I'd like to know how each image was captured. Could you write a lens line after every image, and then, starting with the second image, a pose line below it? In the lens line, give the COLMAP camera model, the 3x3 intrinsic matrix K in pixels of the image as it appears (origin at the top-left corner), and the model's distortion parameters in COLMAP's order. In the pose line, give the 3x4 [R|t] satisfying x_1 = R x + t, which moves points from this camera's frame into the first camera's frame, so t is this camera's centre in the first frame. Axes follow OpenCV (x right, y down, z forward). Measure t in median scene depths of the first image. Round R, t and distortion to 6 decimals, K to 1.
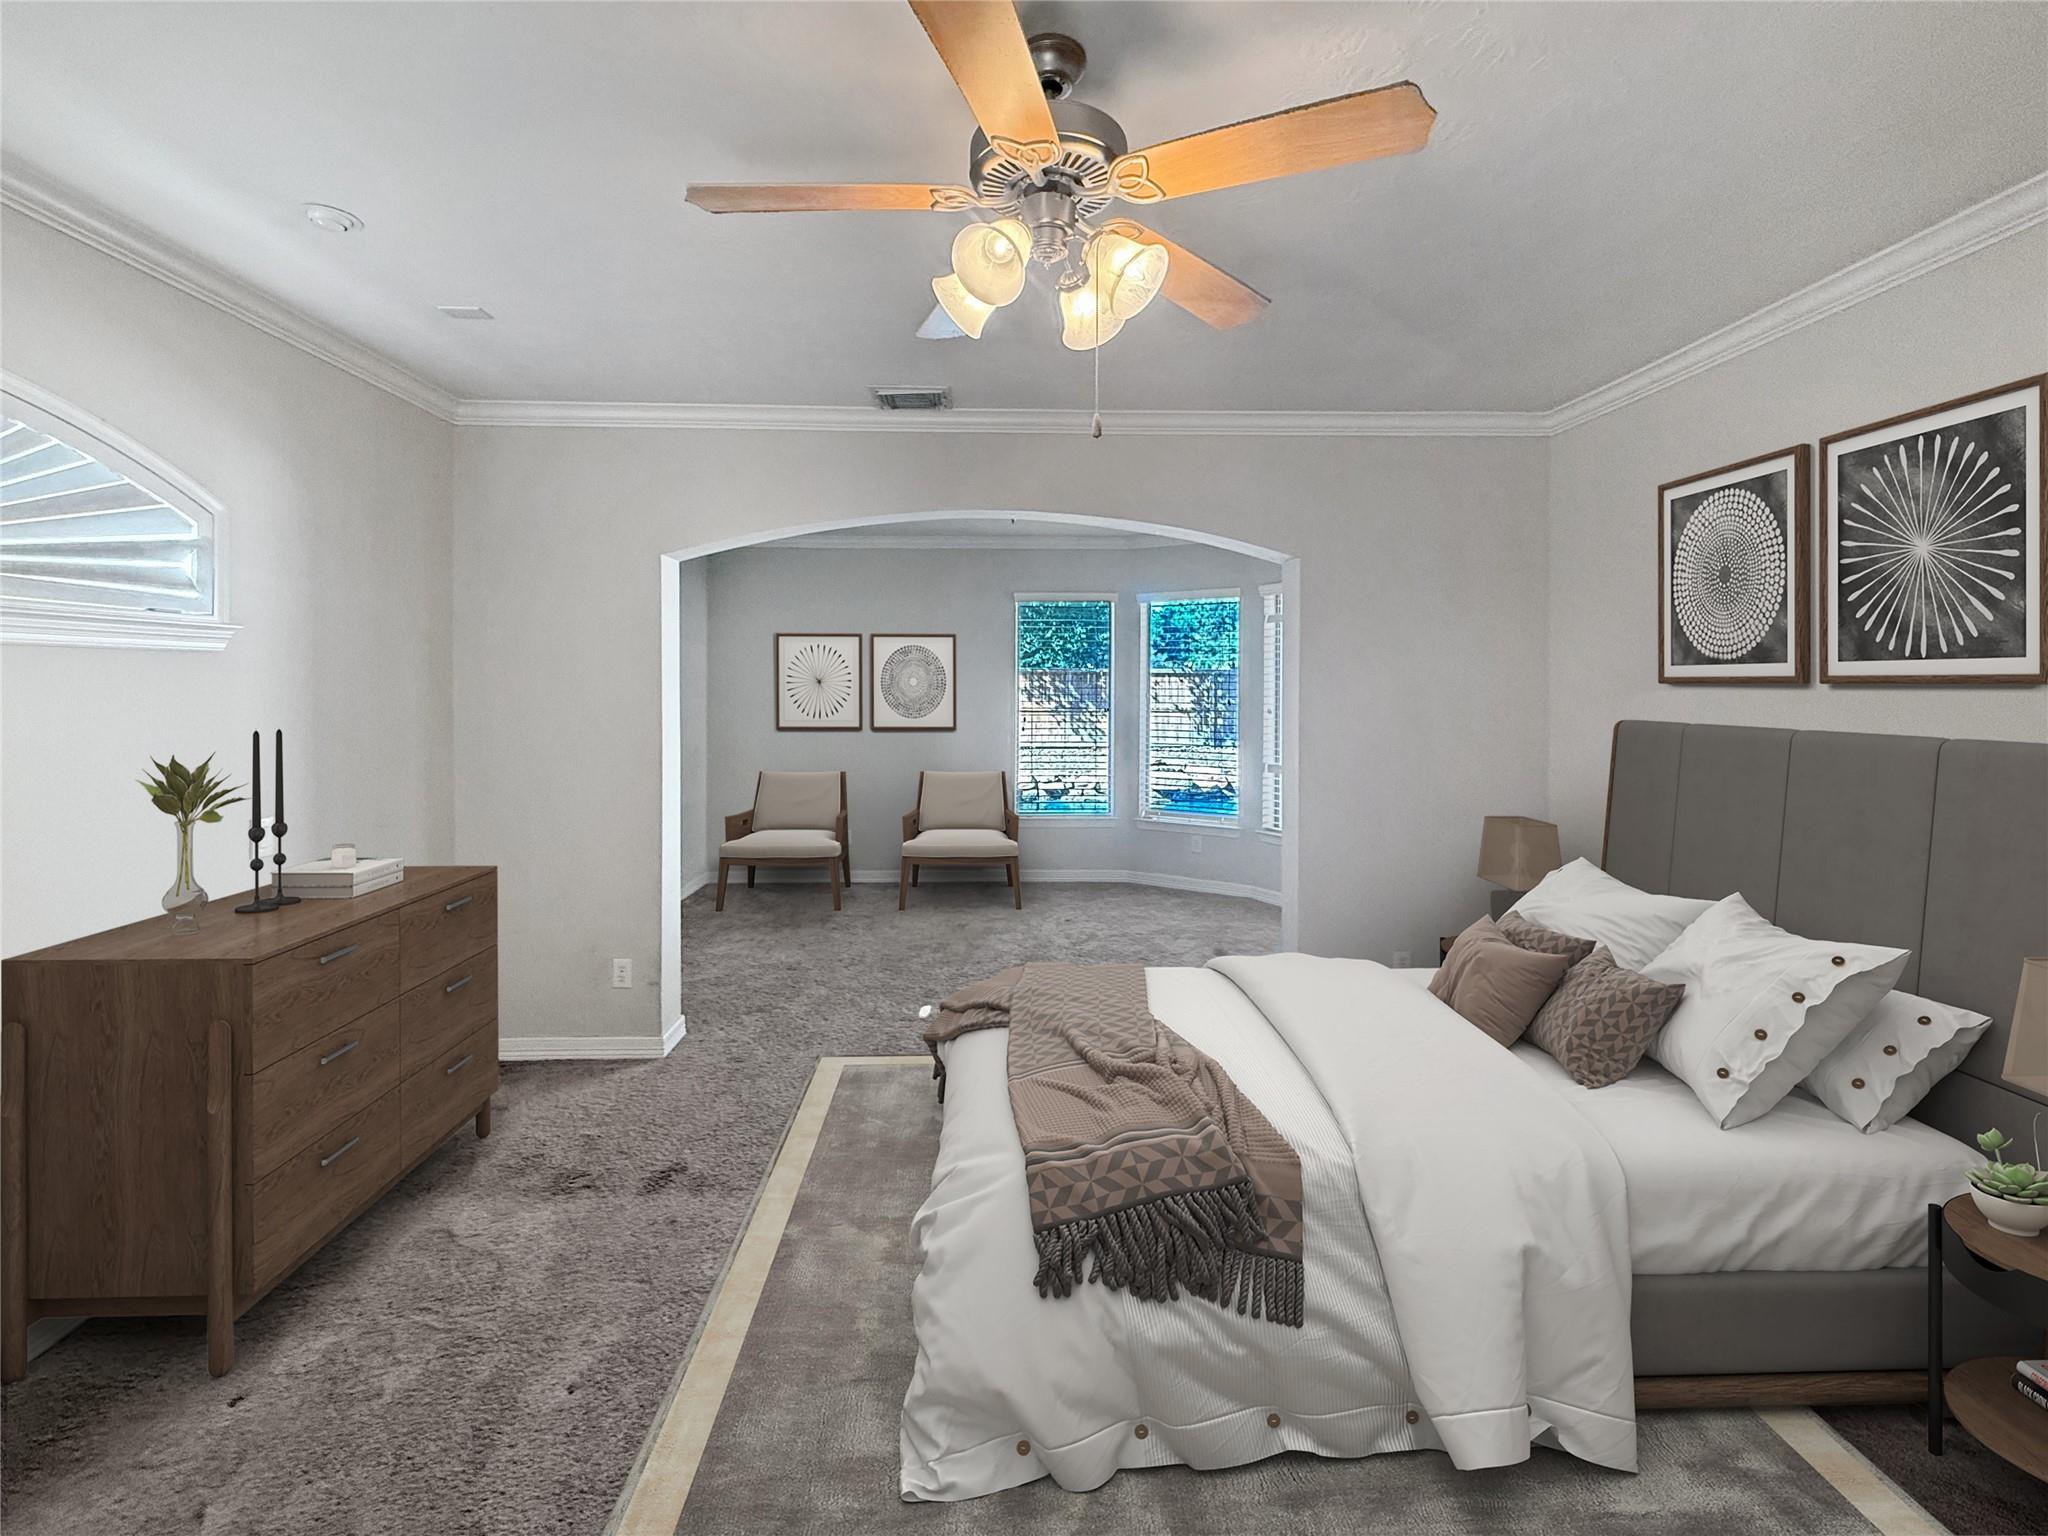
lens RADIAL K [[830.1, 0, 1020.2], [0, 830.1, 803.8], [0, 0, 1]] dist [-0.000689, 0.000058]
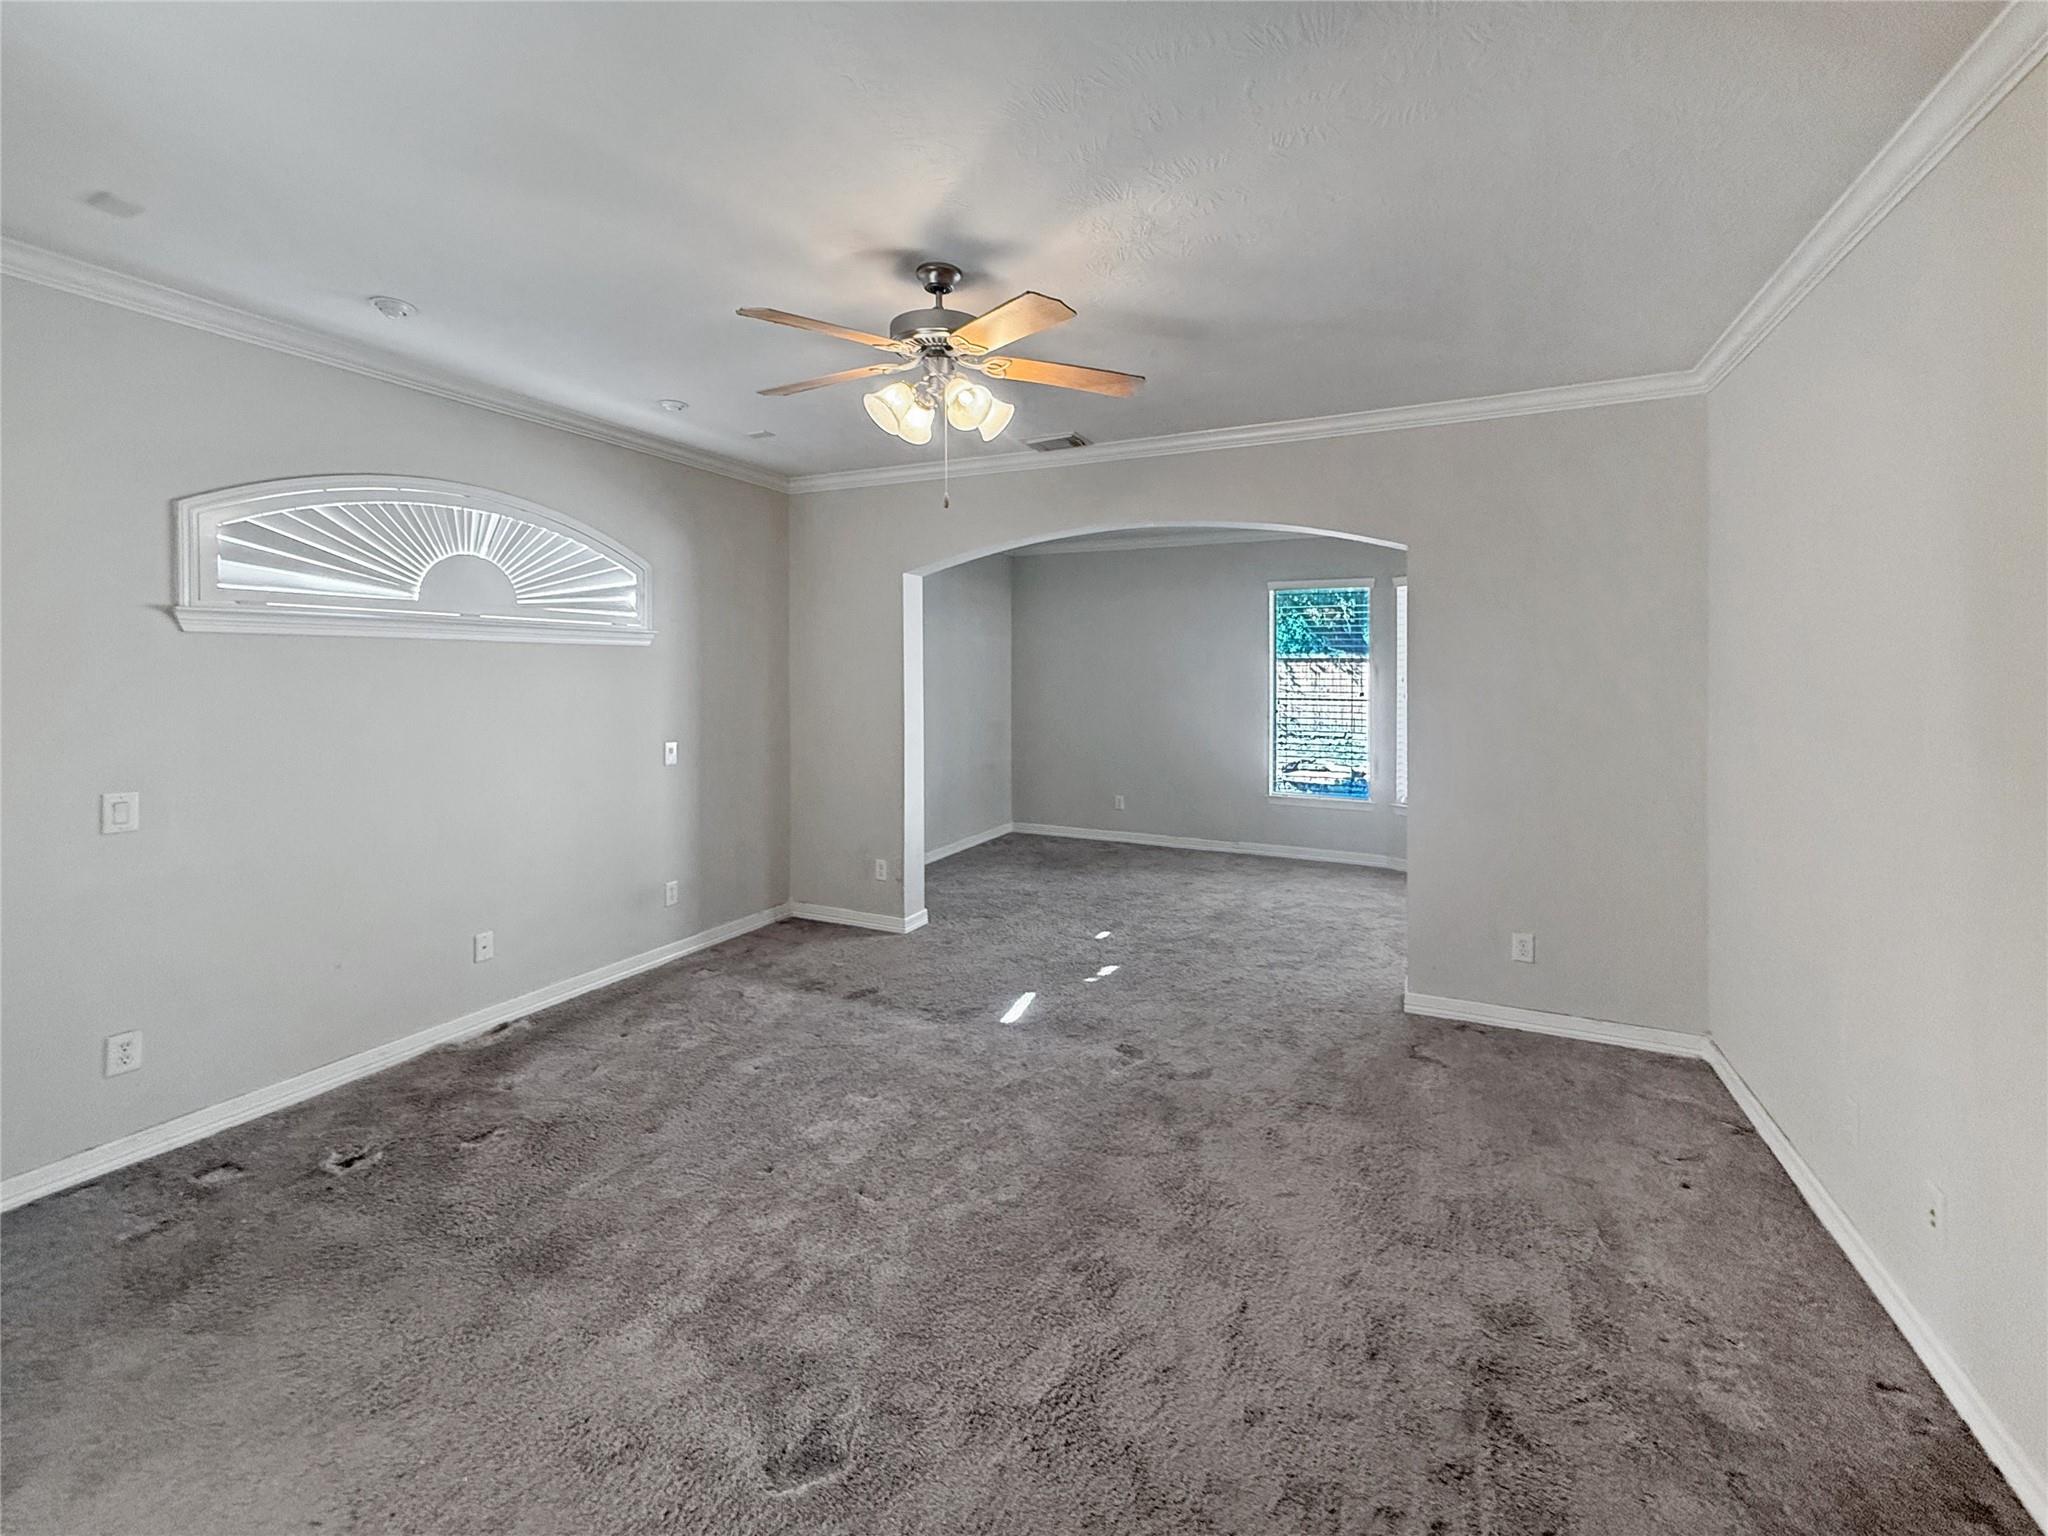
lens RADIAL K [[825.8, 0, 1049.7], [0, 825.8, 838.3], [0, 0, 1]] dist [0.000749, 0.000082]
pose [[0.897729, 0.089256, -0.431411, 0.512684], [-0.065465, 0.995416, 0.069718, 0.040516], [0.435657, -0.034345, 0.899457, -0.201346]]
